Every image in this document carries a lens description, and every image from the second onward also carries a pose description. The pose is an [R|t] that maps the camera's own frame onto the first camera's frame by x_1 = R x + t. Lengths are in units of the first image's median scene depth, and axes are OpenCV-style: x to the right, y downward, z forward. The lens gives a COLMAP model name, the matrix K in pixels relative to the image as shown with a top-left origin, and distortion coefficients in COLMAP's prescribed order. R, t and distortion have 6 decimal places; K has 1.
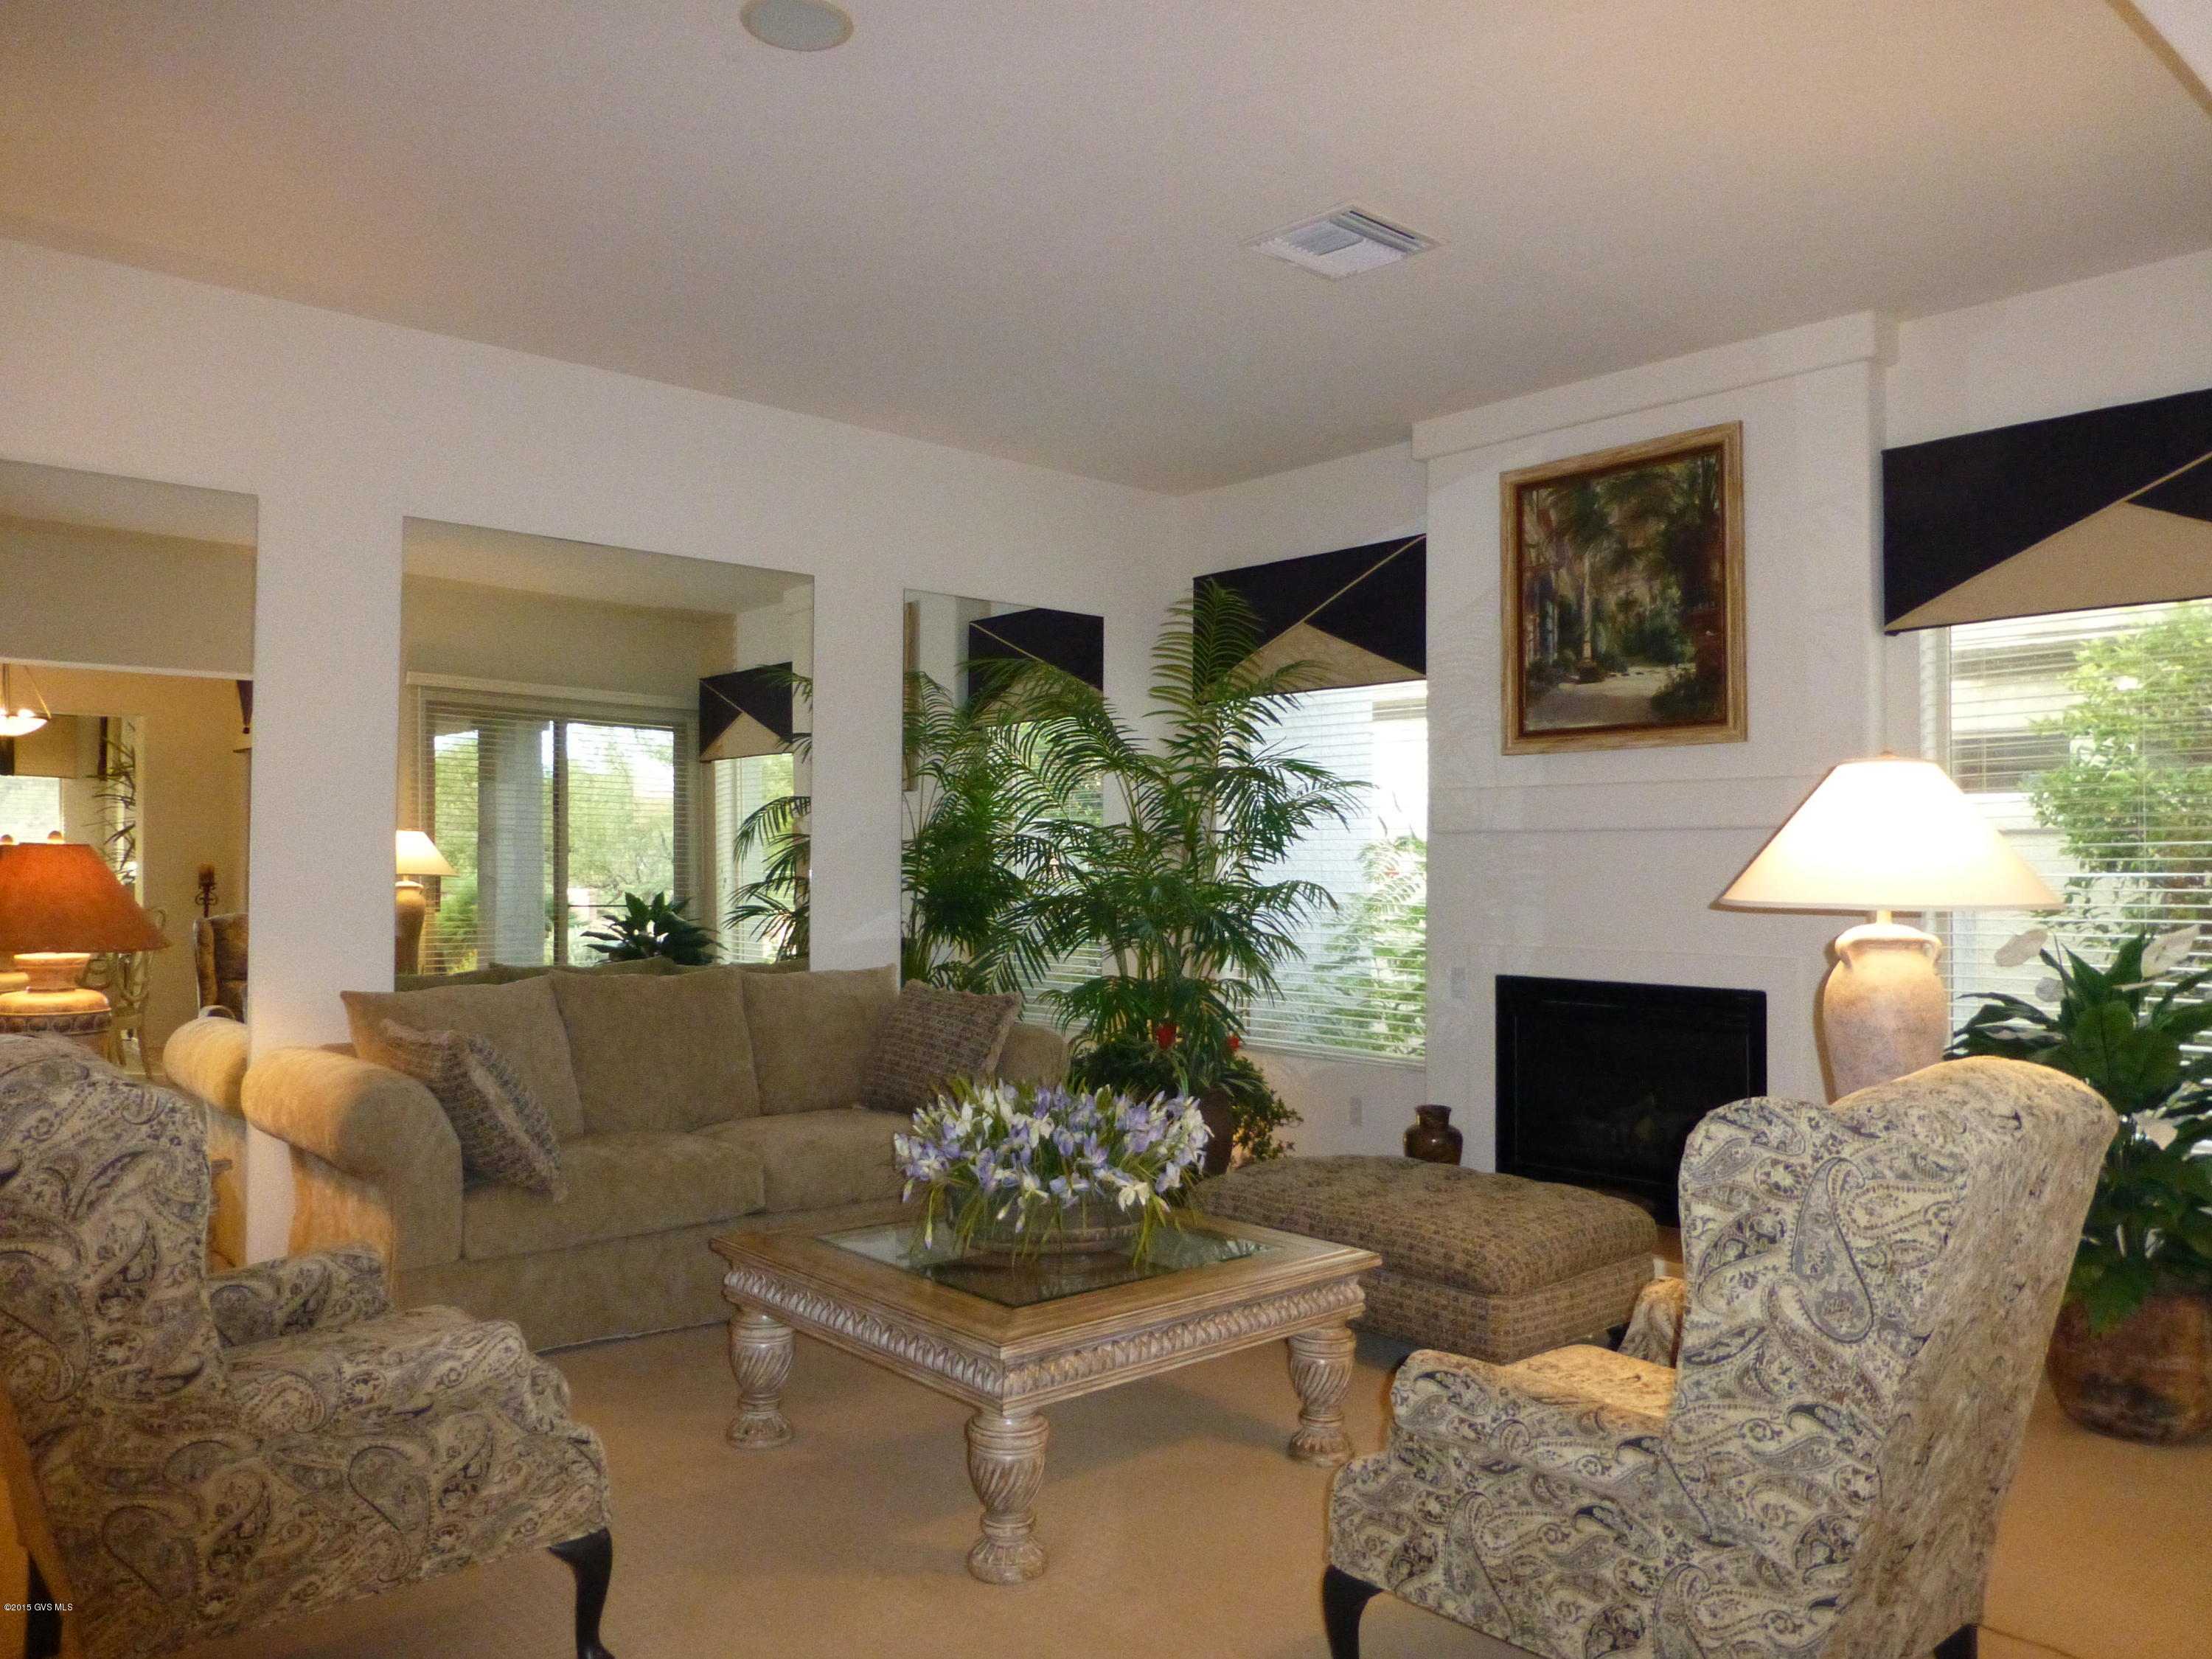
lens RADIAL K [[1603.5, 0, 1105.9], [0, 1603.5, 832.8], [0, 0, 1]] dist [-0.025836, 0.000606]
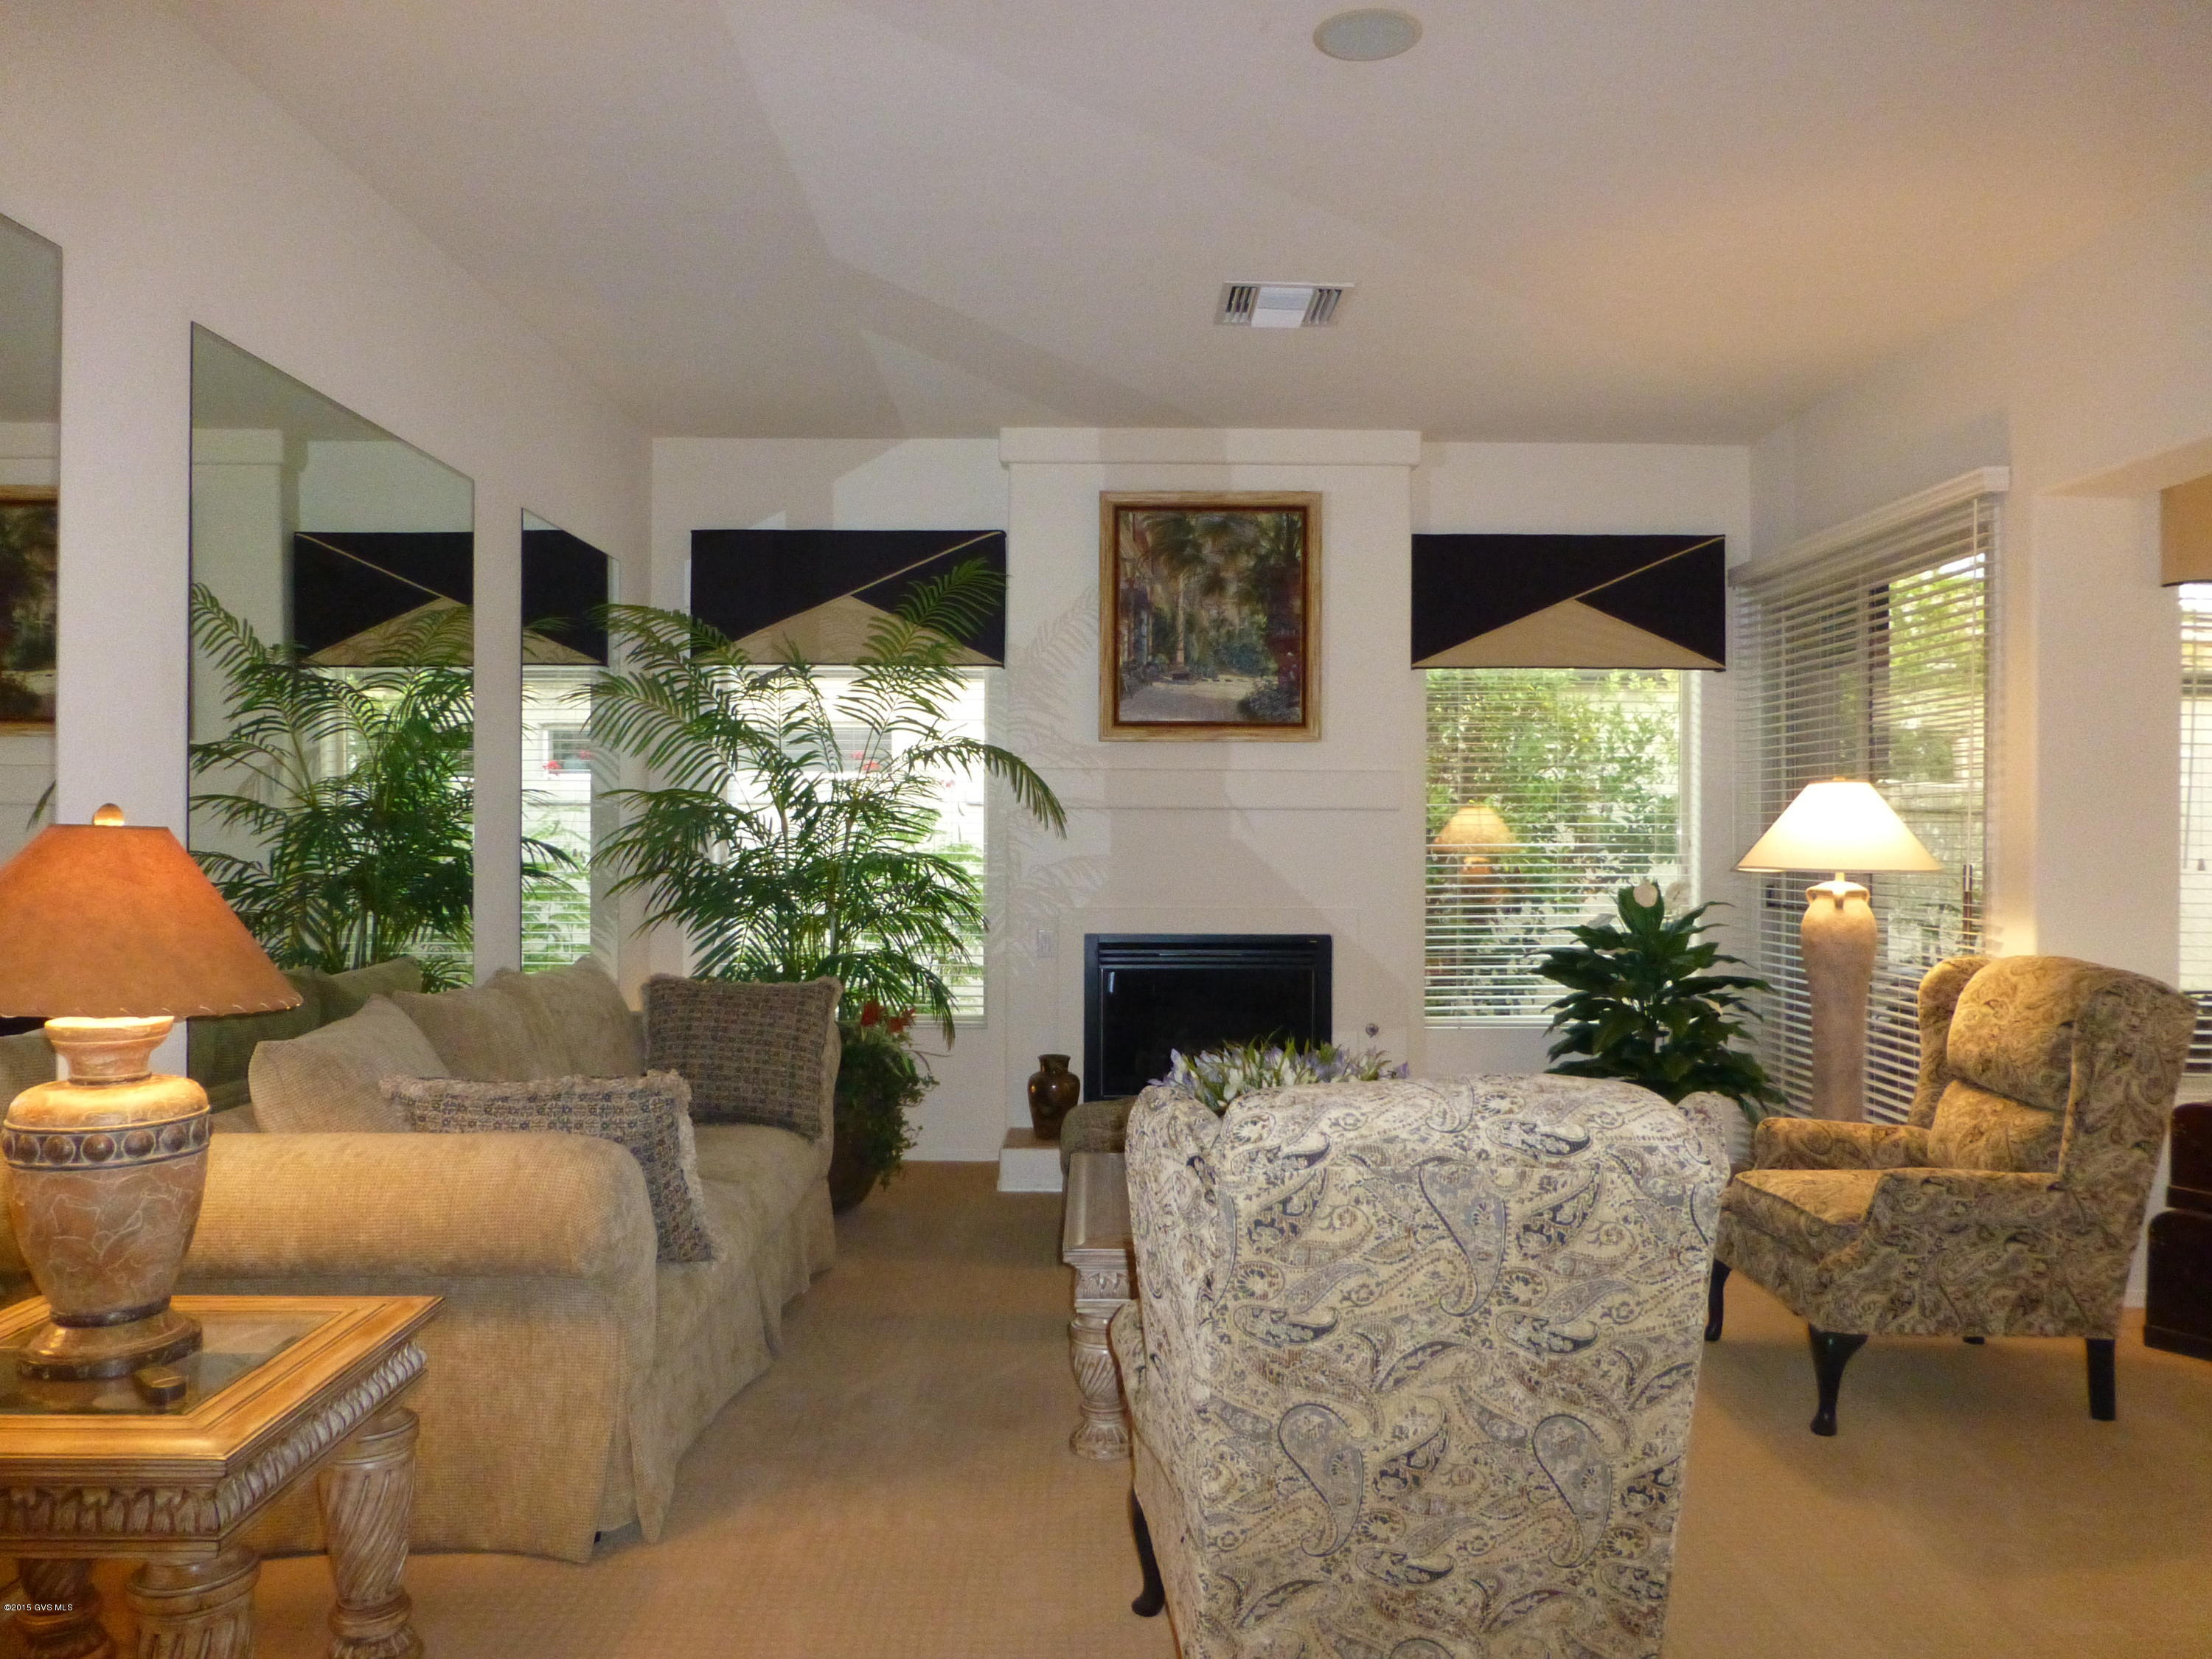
lens RADIAL K [[1603.5, 0, 1103.5], [0, 1603.5, 829.2], [0, 0, 1]] dist [-0.025836, 0.000606]
pose [[0.658608, -0.003568, 0.752478, -0.646074], [-0.016365, 0.999684, 0.019063, -0.007736], [-0.752308, -0.024869, 0.658341, 0.259216]]
